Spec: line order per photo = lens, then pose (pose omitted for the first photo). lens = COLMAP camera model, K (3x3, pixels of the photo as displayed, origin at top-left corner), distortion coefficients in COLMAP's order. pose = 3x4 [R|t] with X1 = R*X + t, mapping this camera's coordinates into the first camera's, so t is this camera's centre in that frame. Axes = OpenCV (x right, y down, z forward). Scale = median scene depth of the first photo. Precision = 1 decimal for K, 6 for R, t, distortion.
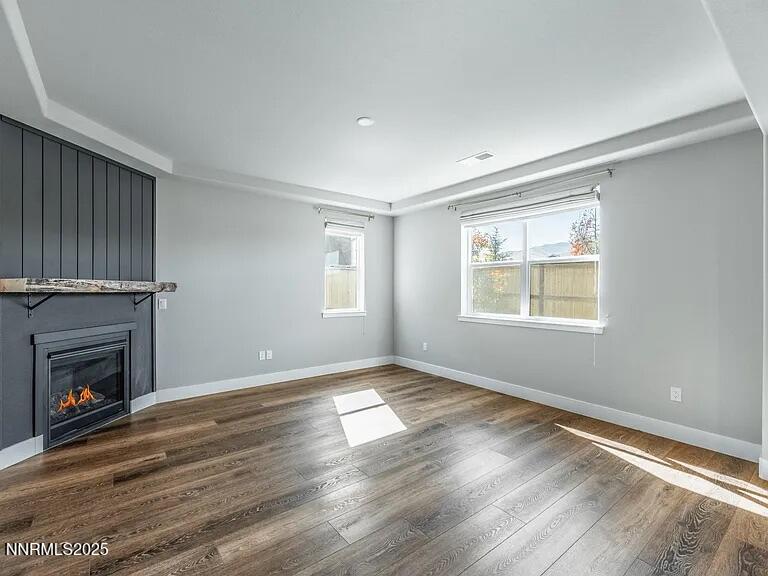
lens RADIAL K [[351.1, 0, 383.3], [0, 351.1, 291.4], [0, 0, 1]] dist [0.001685, -0.000441]
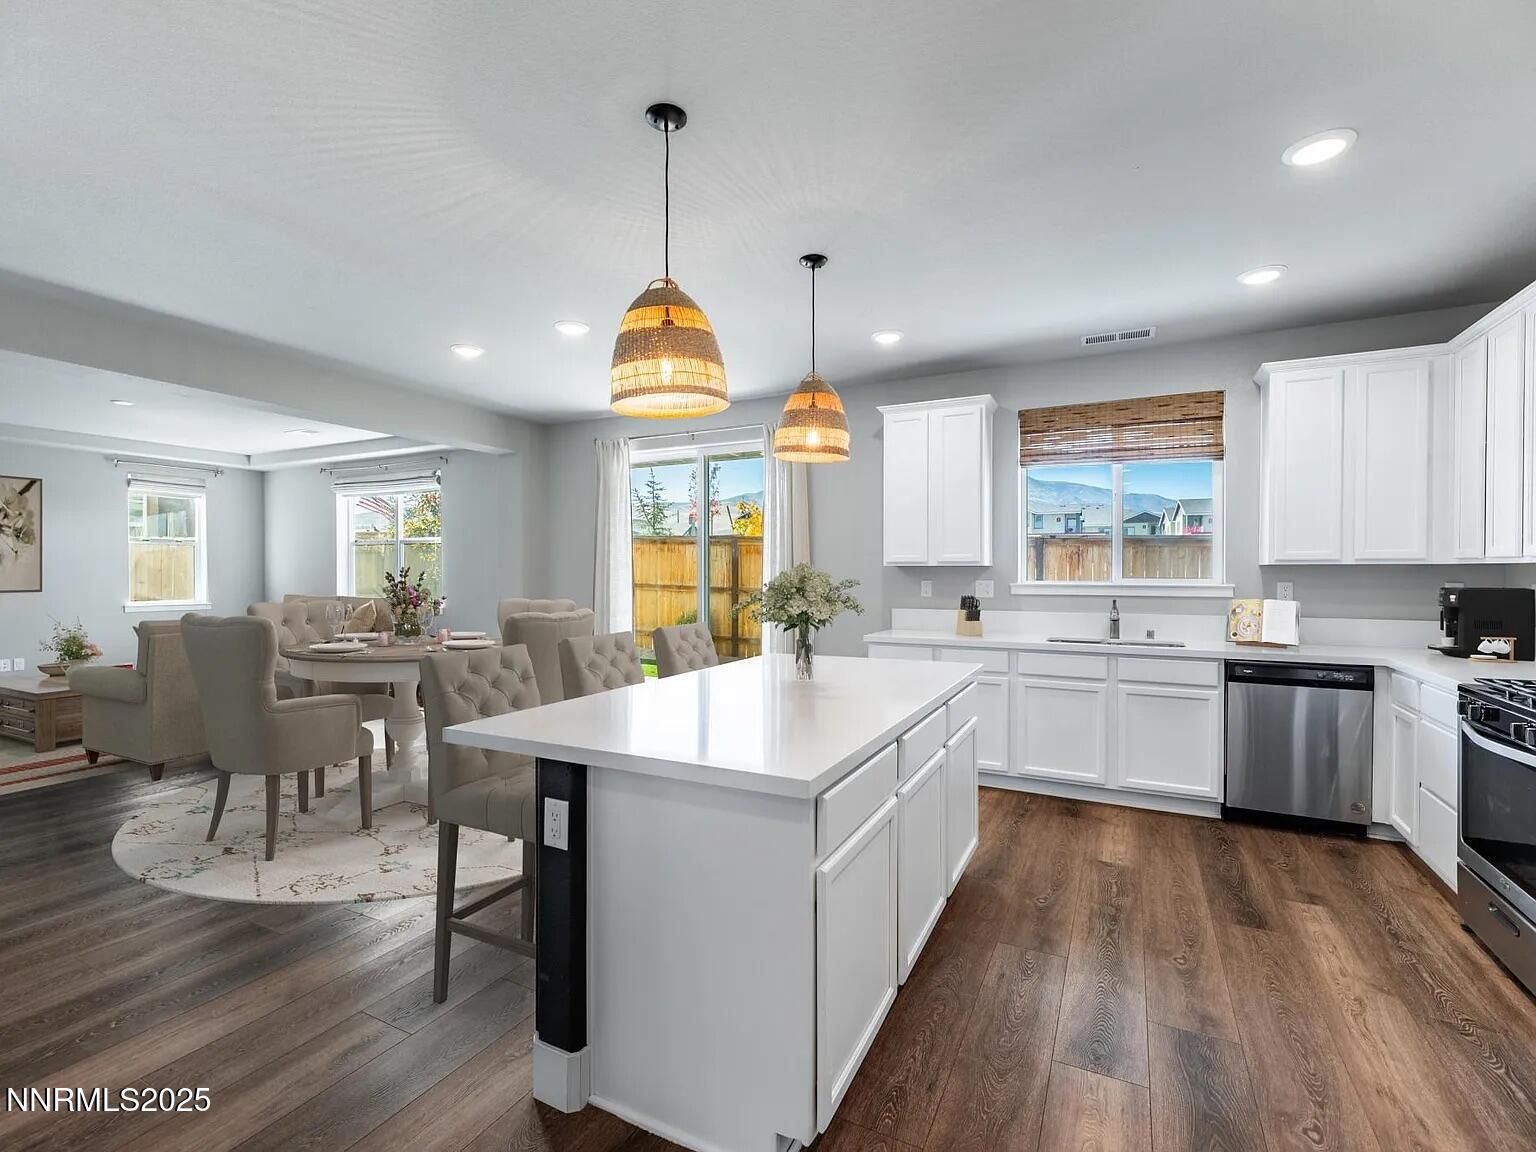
lens RADIAL K [[702.1, 0, 757.7], [0, 702.1, 576.6], [0, 0, 1]] dist [0.001685, -0.000441]
pose [[0.915945, -0.001198, 0.401303, 0.591422], [0.002017, 0.999997, -0.001617, 0.011229], [-0.401300, 0.002290, 0.915944, -1.132141]]
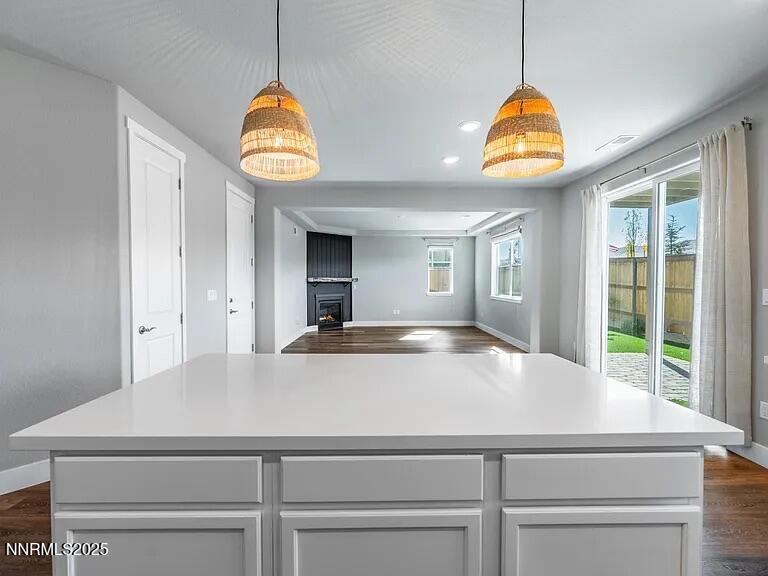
lens RADIAL K [[351.1, 0, 382.6], [0, 351.1, 287.6], [0, 0, 1]] dist [0.001685, -0.000441]
pose [[0.784009, 0.009857, -0.620672, 1.096216], [-0.003244, 0.999925, 0.011782, 0.011443], [0.620741, -0.007224, 0.783982, -0.848024]]
